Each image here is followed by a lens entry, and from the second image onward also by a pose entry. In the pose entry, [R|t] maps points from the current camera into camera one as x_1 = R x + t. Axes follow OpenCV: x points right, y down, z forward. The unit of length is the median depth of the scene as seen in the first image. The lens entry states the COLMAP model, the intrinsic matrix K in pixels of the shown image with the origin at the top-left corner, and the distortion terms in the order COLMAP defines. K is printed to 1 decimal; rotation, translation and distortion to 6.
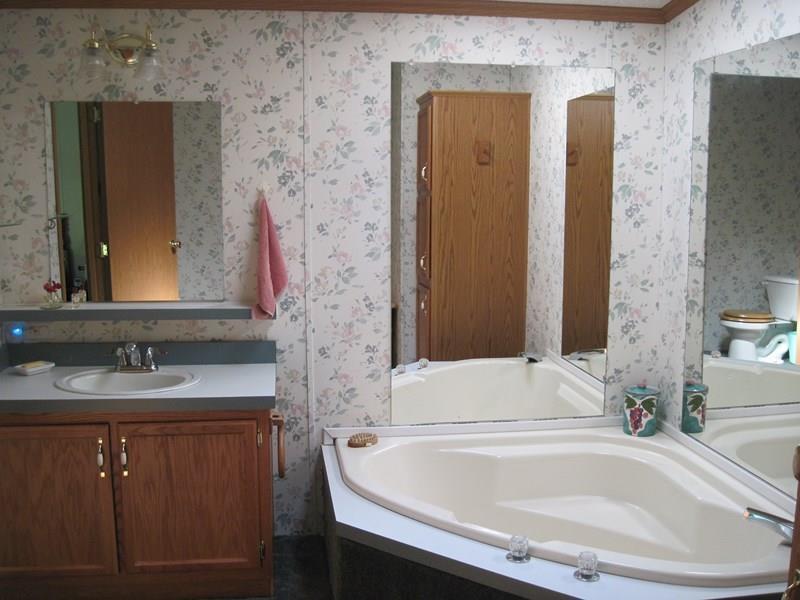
lens RADIAL K [[785.3, 0, 398.4], [0, 785.3, 299.9], [0, 0, 1]] dist [-0.057290, 0.000000]
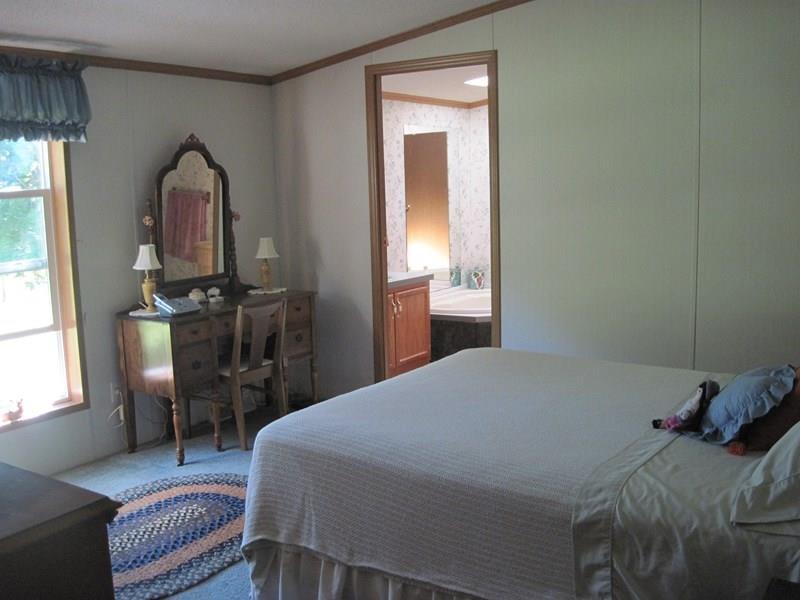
lens RADIAL K [[785.3, 0, 402.8], [0, 785.3, 298.6], [0, 0, 1]] dist [-0.057290, 0.000000]
pose [[0.694186, -0.127728, 0.708373, -1.507225], [0.120647, 0.990854, 0.060432, 0.036195], [-0.709613, 0.043512, 0.703247, -0.463284]]
